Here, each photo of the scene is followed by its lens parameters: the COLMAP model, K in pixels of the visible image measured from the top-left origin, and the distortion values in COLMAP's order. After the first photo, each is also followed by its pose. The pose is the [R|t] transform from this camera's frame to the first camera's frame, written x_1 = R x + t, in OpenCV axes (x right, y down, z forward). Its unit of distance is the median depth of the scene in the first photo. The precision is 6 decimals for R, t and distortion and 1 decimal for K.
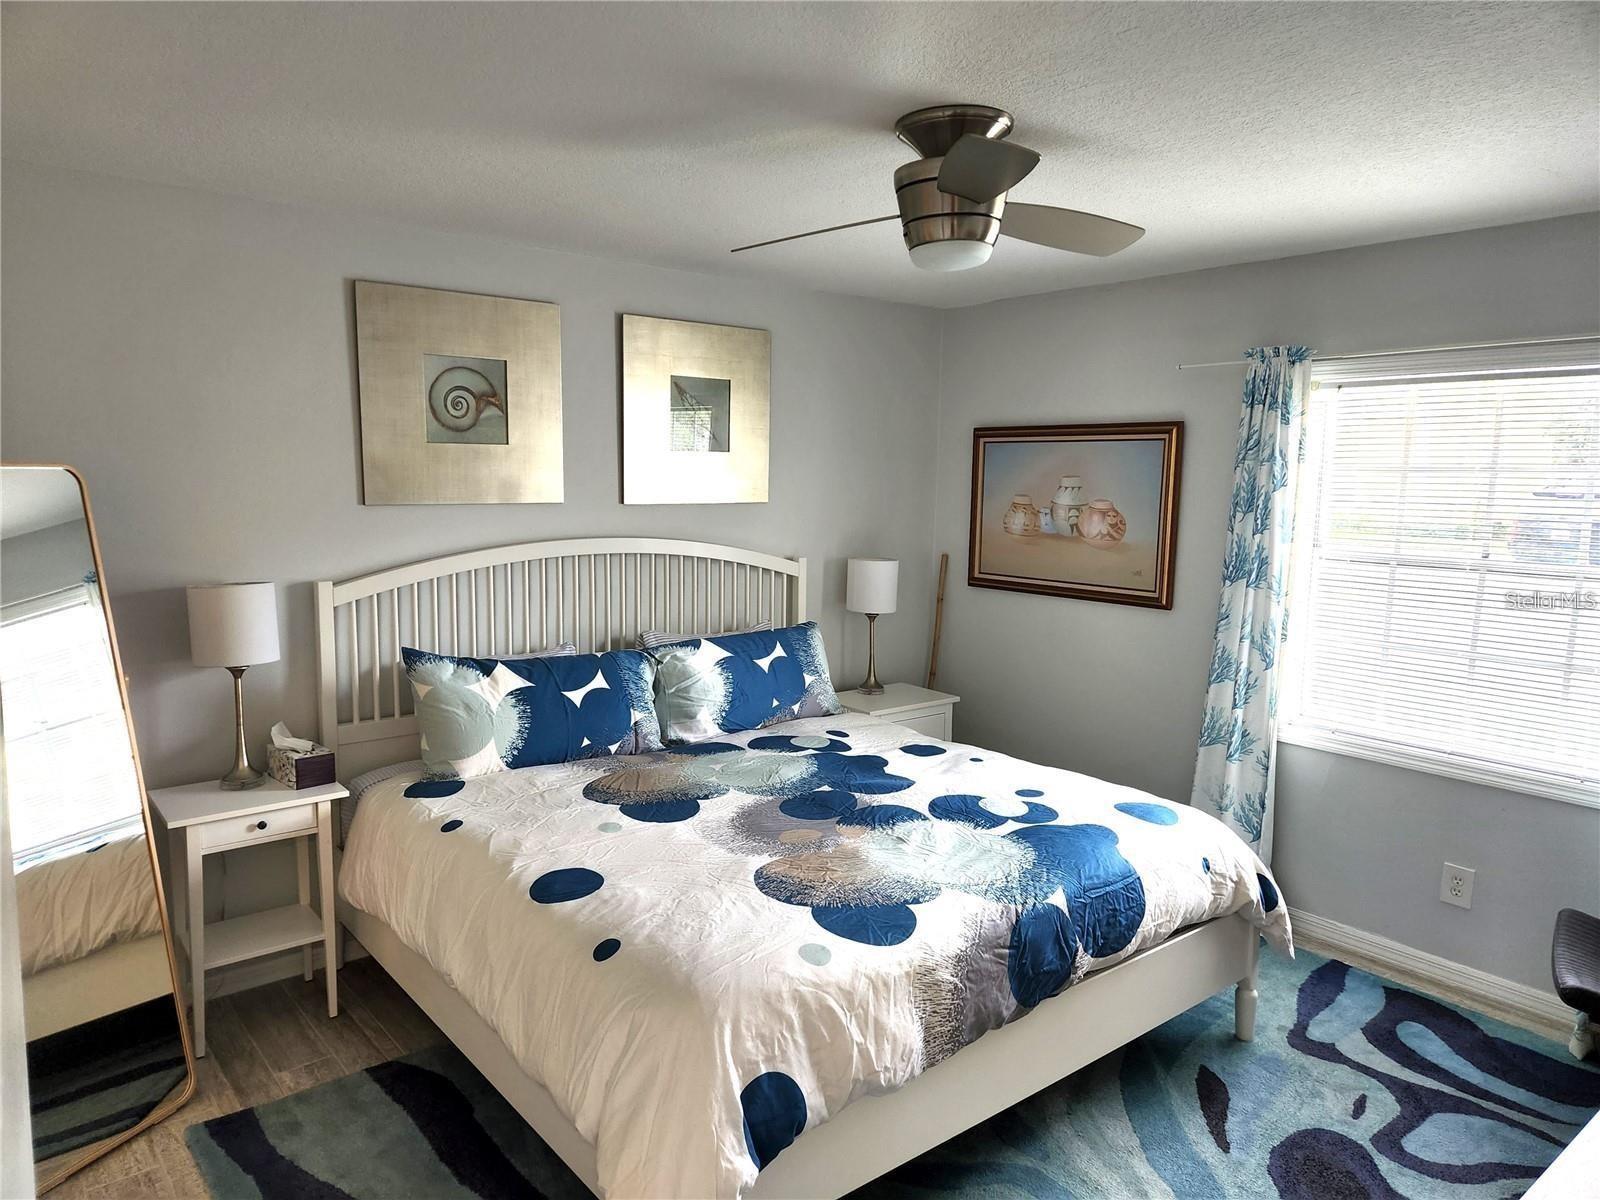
lens RADIAL K [[1080.1, 0, 790.3], [0, 1080.1, 607.1], [0, 0, 1]] dist [0.063975, -0.032598]
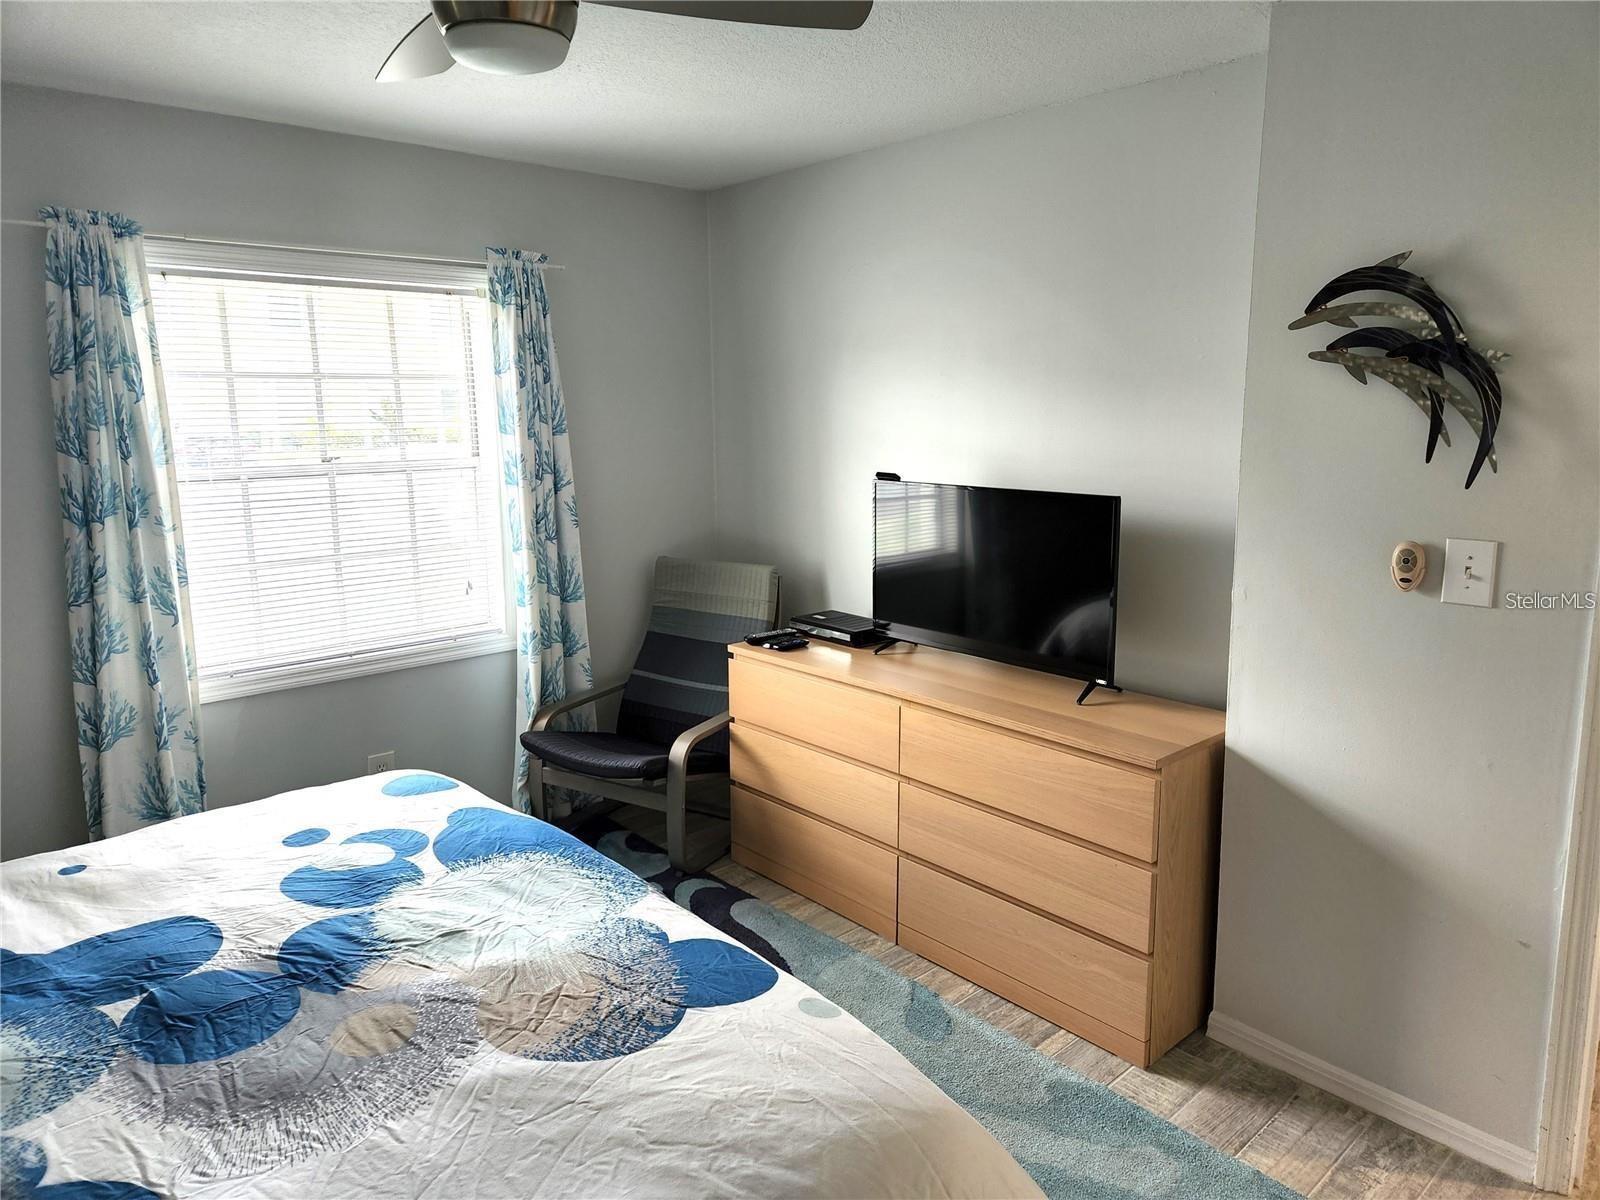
lens RADIAL K [[1080.1, 0, 792.4], [0, 1080.1, 585.3], [0, 0, 1]] dist [0.063975, -0.032598]
pose [[-0.053807, -0.191380, 0.980040, -0.469239], [0.132008, 0.971484, 0.196956, -0.087075], [-0.989787, 0.139971, -0.027009, 0.698877]]
